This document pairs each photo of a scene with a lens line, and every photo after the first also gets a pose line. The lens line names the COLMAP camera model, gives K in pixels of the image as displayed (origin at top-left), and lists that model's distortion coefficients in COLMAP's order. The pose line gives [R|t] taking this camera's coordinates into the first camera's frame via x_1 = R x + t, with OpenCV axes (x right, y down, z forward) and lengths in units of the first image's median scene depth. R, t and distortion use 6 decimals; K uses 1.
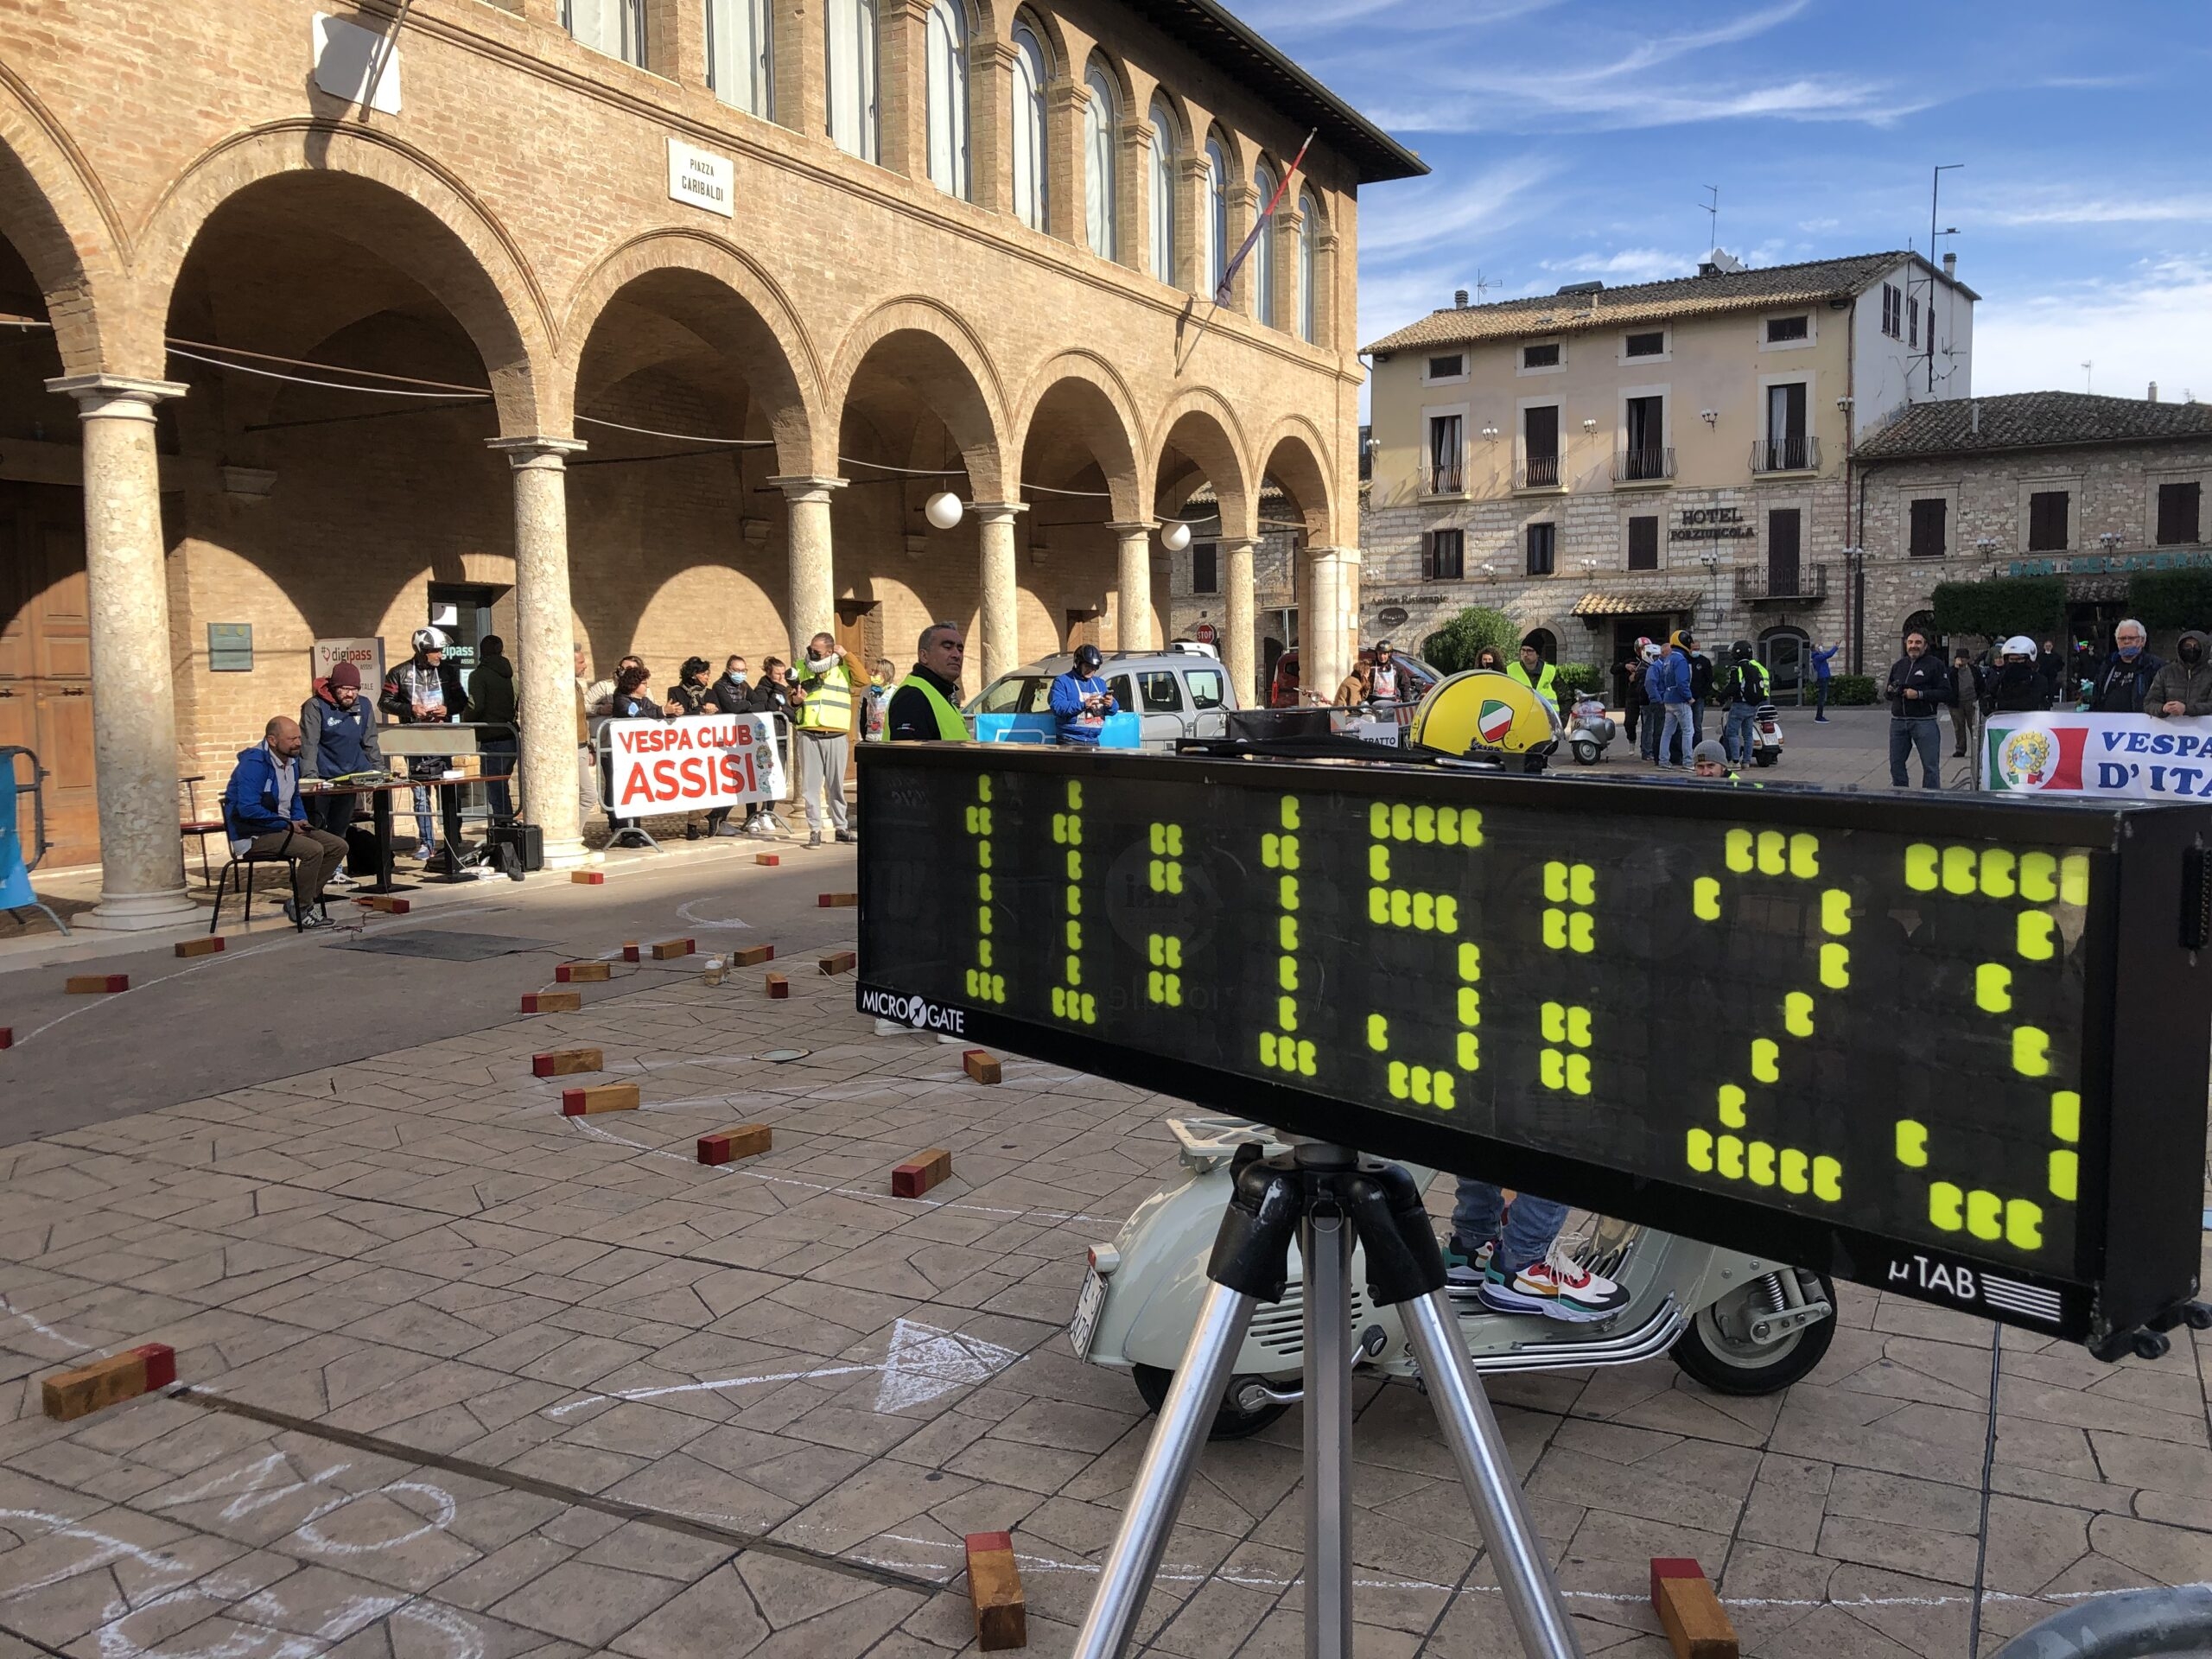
lens RADIAL K [[1803.8, 0, 1121.2], [0, 1803.8, 792.5], [0, 0, 1]] dist [0.025767, -0.014204]
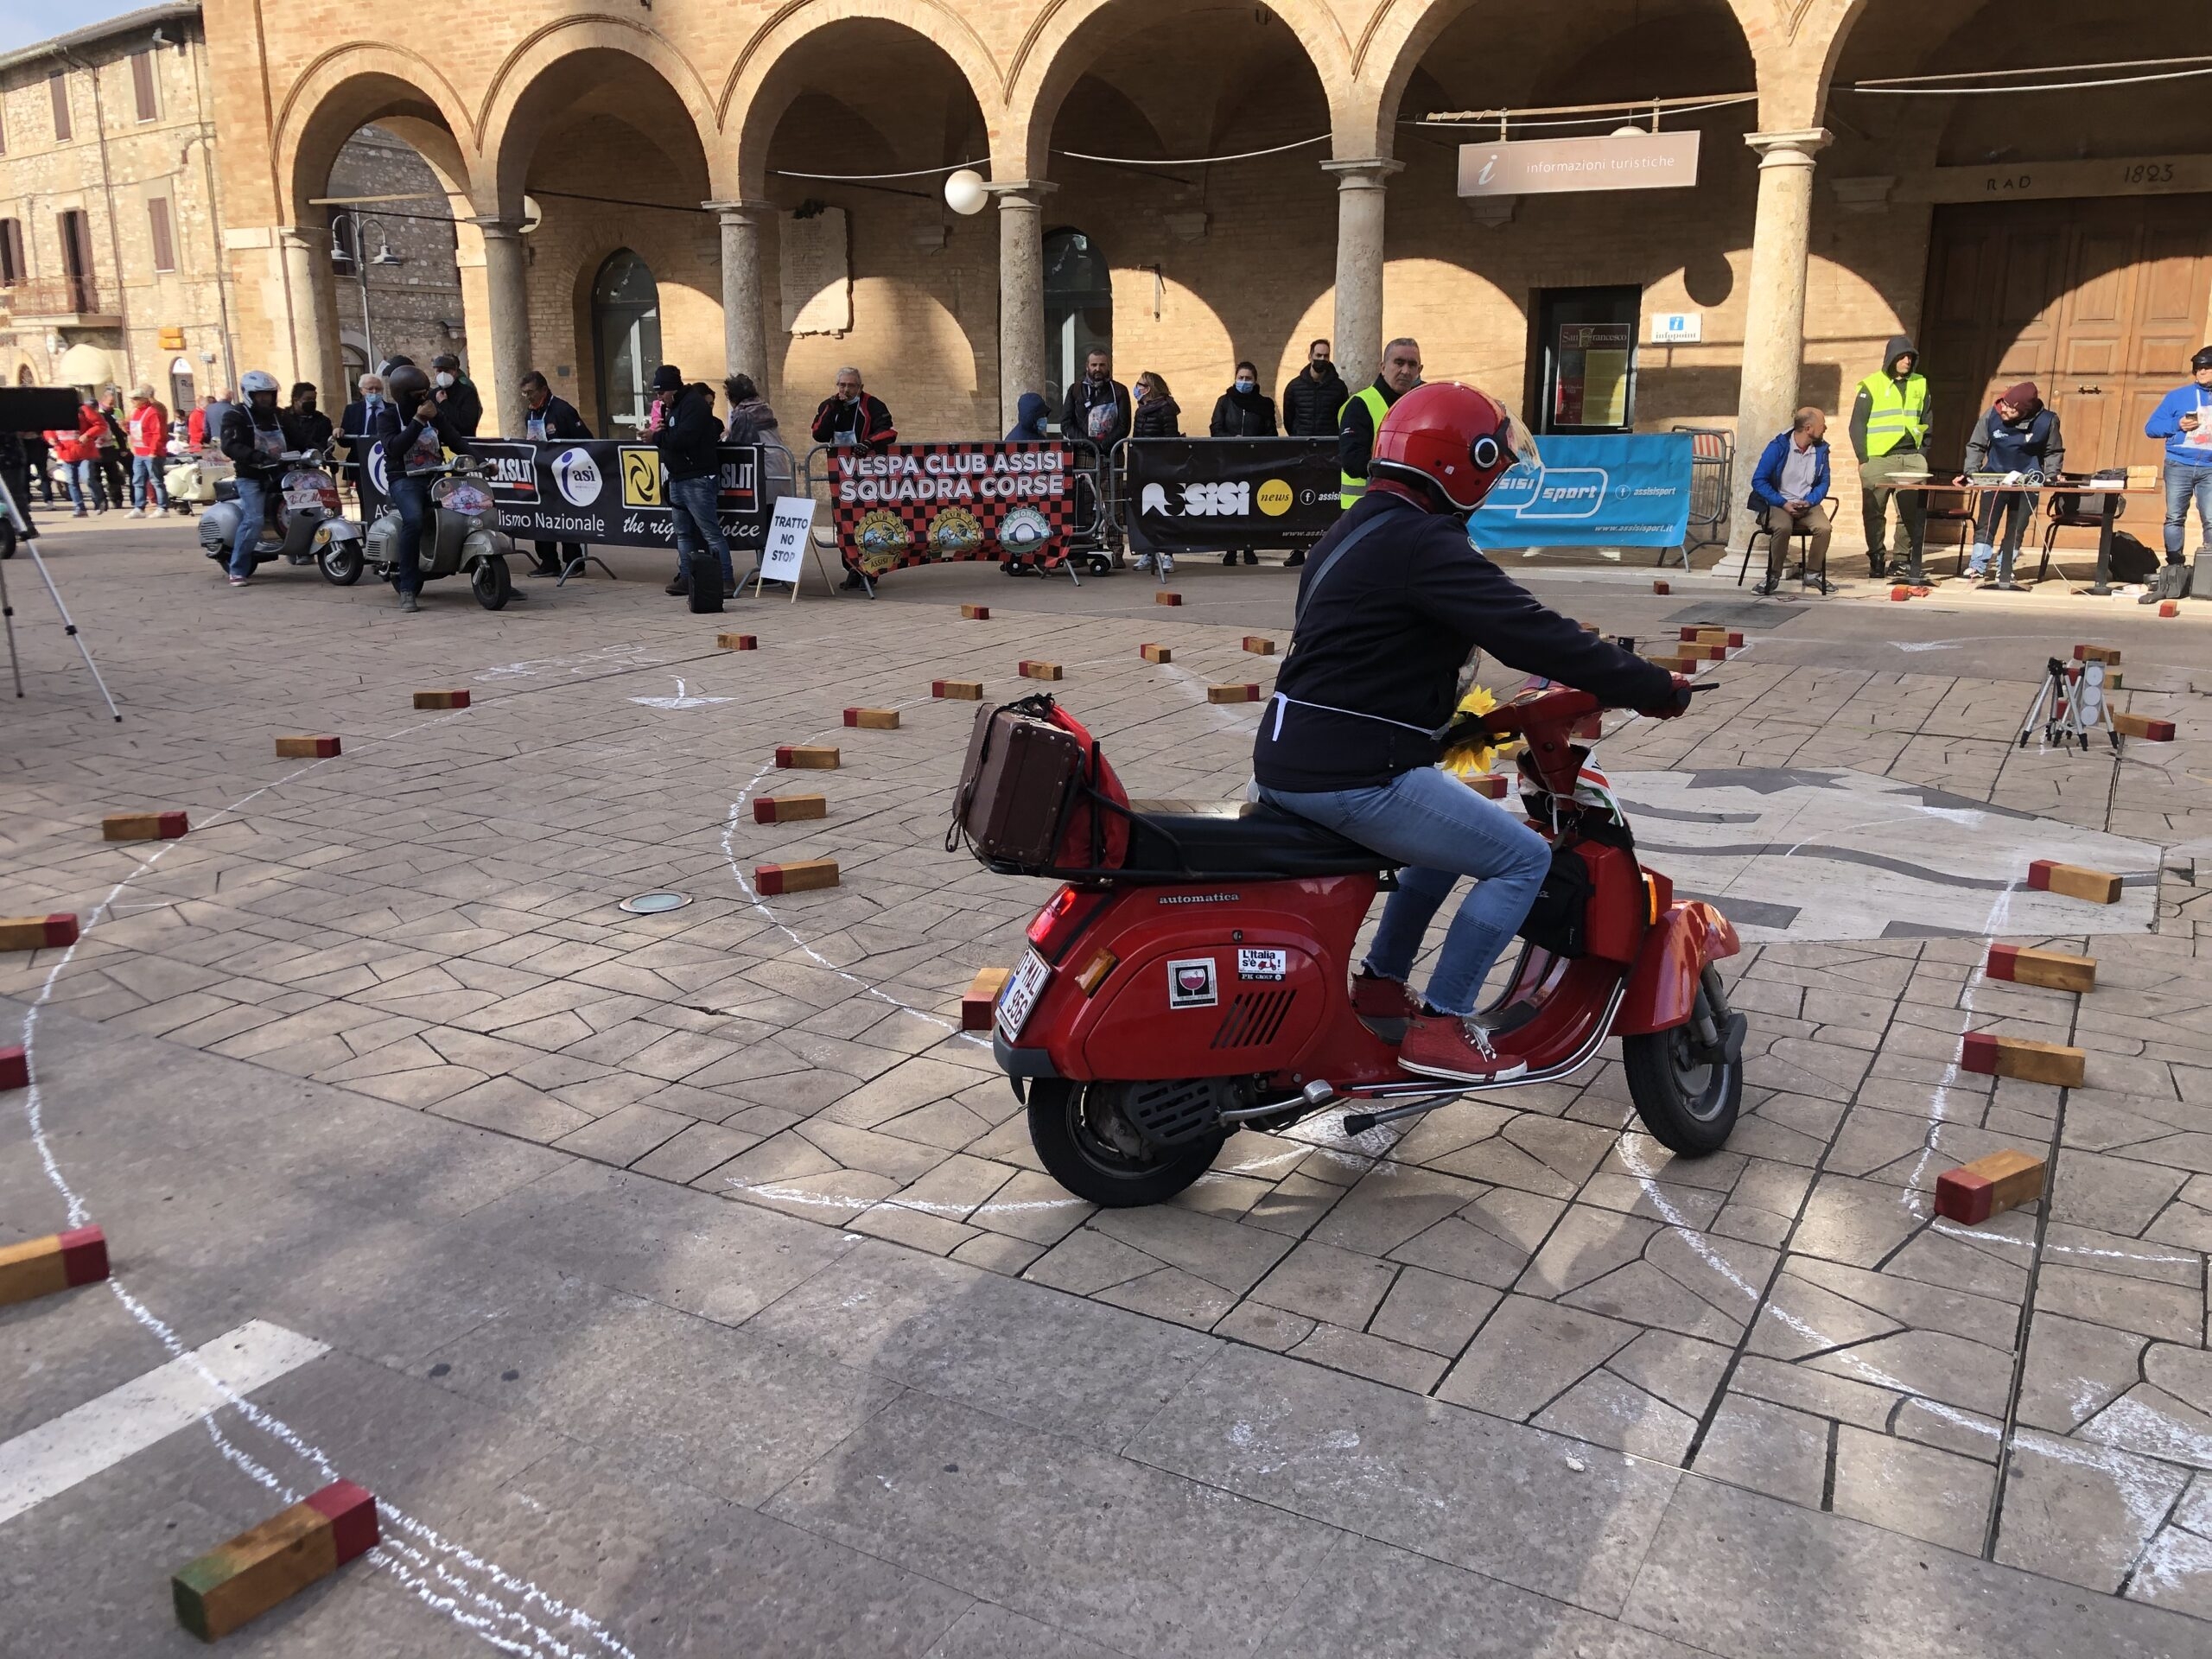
lens RADIAL K [[1803.8, 0, 1138.9], [0, 1803.8, 818.3], [0, 0, 1]] dist [0.025767, -0.014204]
pose [[-0.036432, 0.250256, -0.967494, 0.629451], [-0.071418, 0.965009, 0.252302, -0.045076], [0.996781, 0.078288, -0.017285, 0.495990]]
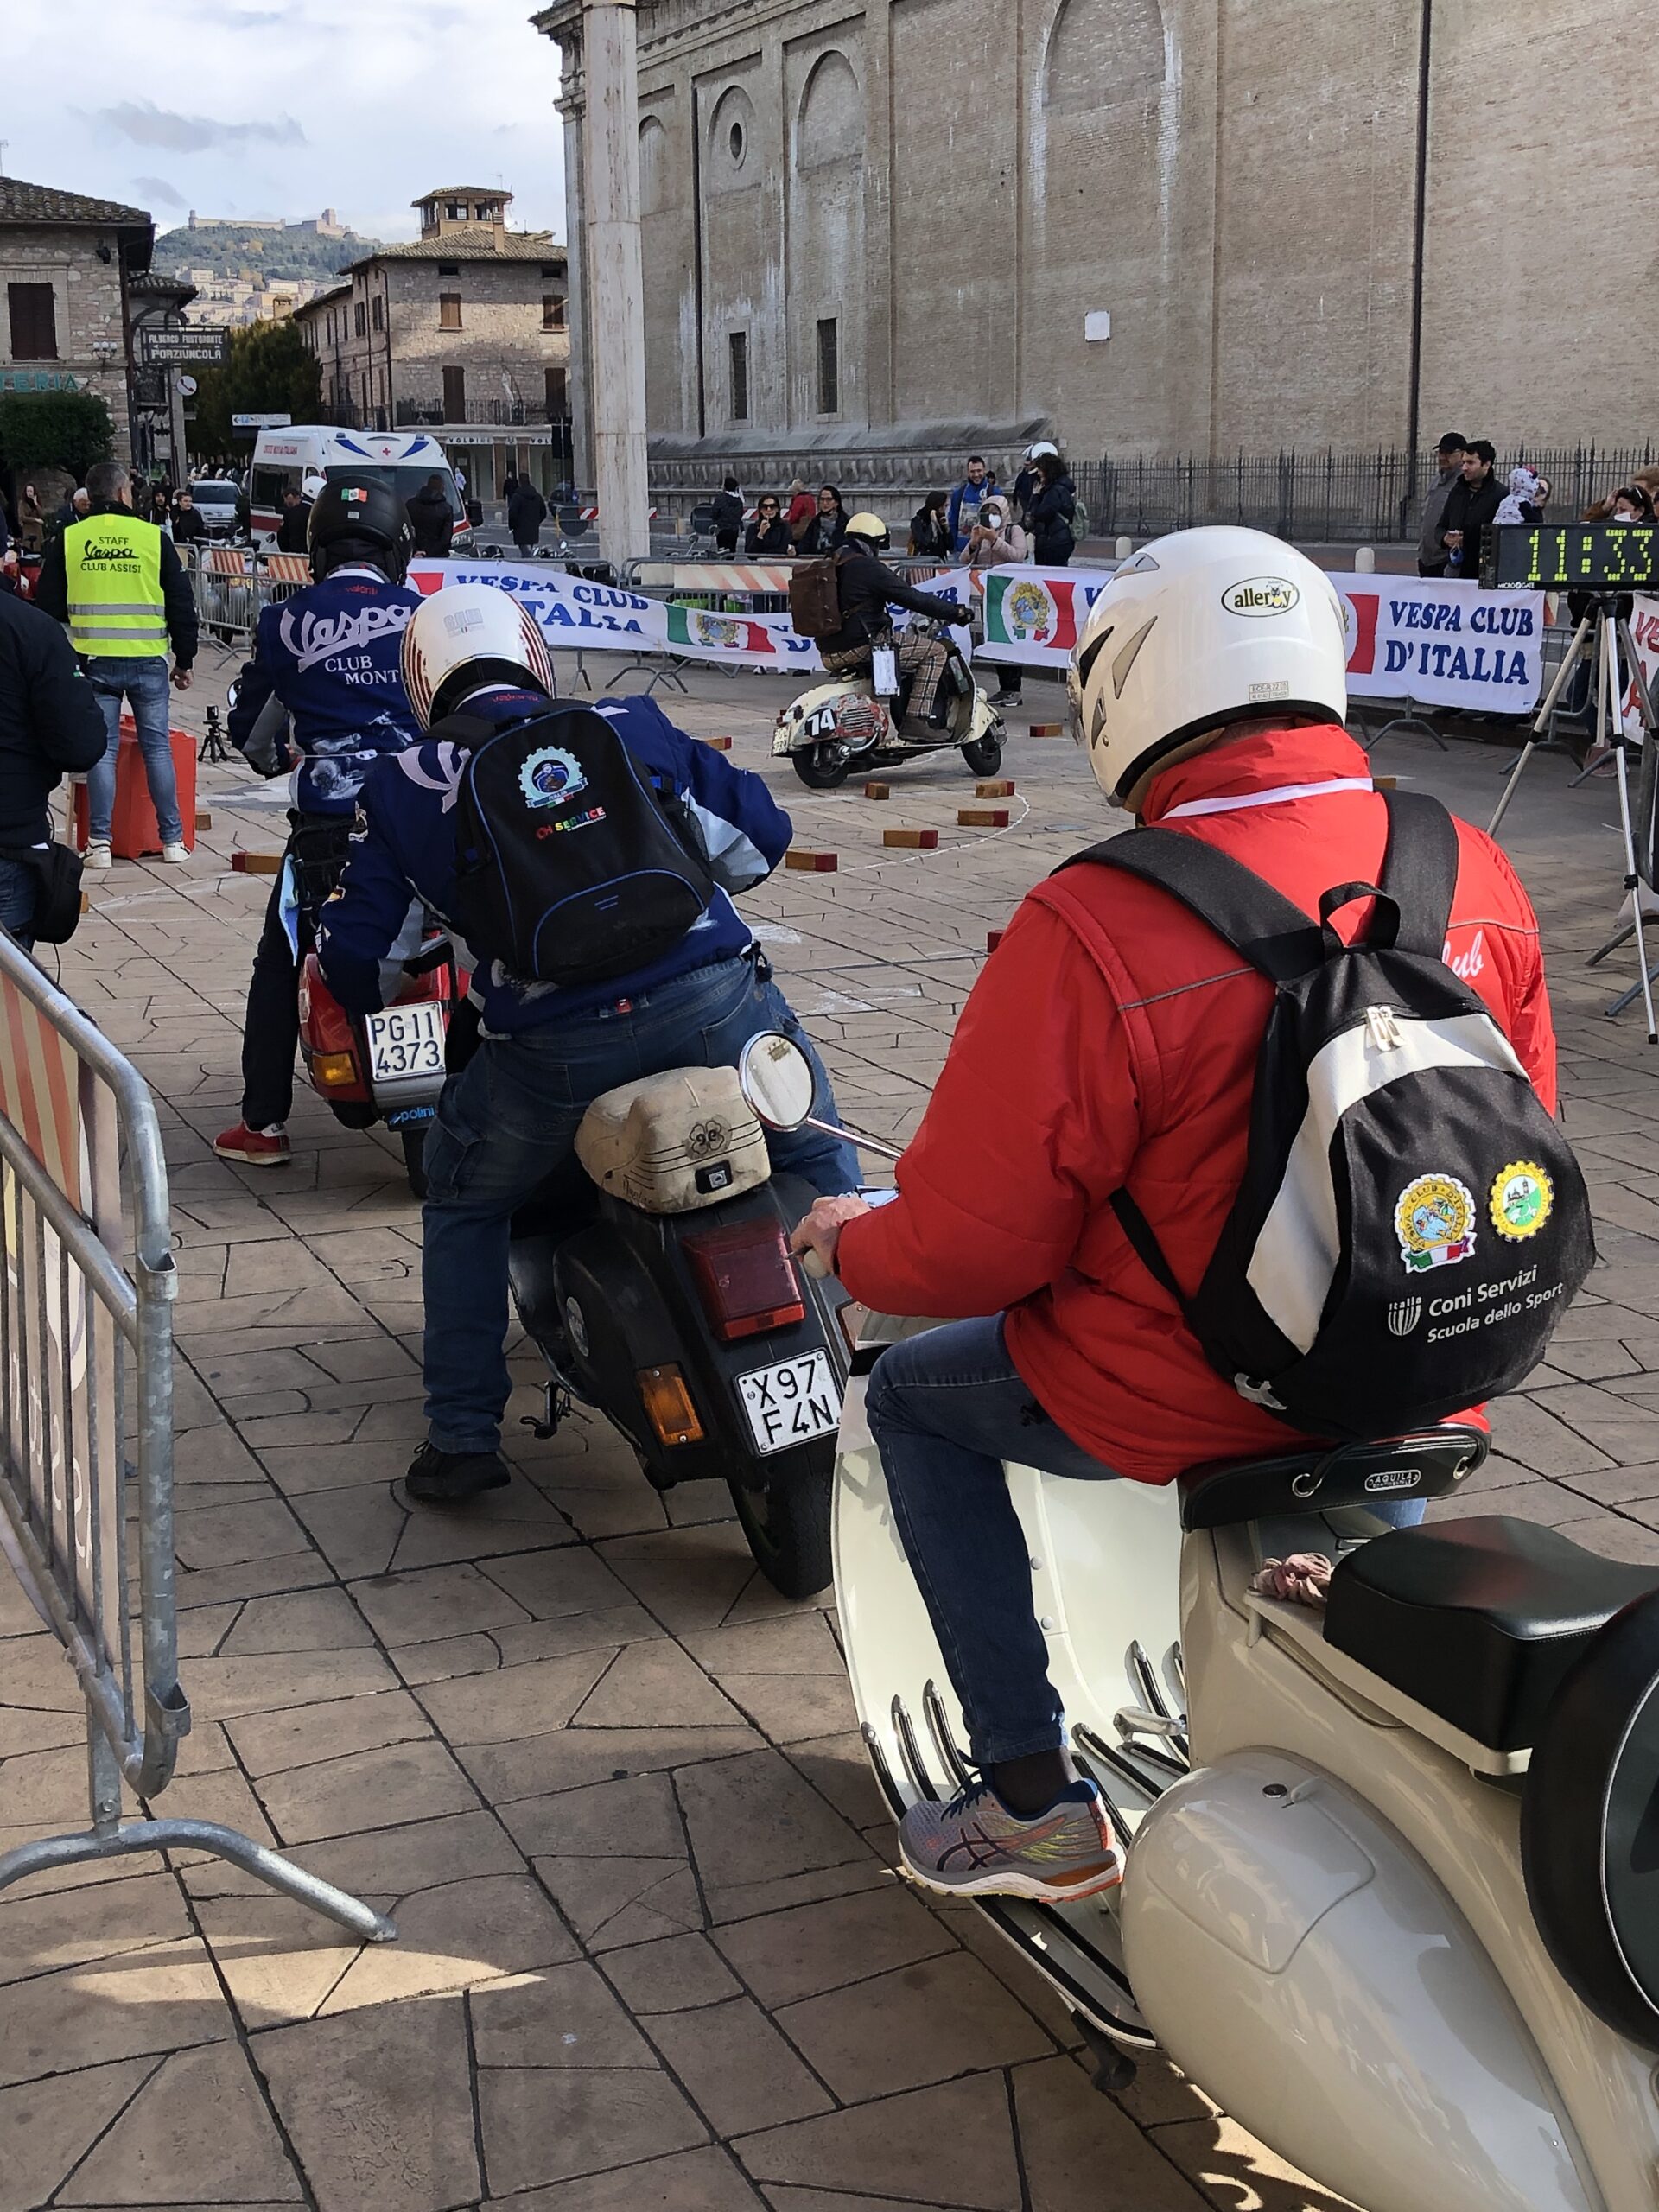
lens RADIAL K [[2719.9, 0, 835.0], [0, 2719.9, 1124.2], [0, 0, 1]] dist [0.007638, 0.000000]
pose [[0.622520, -0.166404, 0.764708, -0.103470], [0.049794, 0.983575, 0.173495, 0.002919], [-0.781018, -0.069926, 0.620581, -0.030814]]
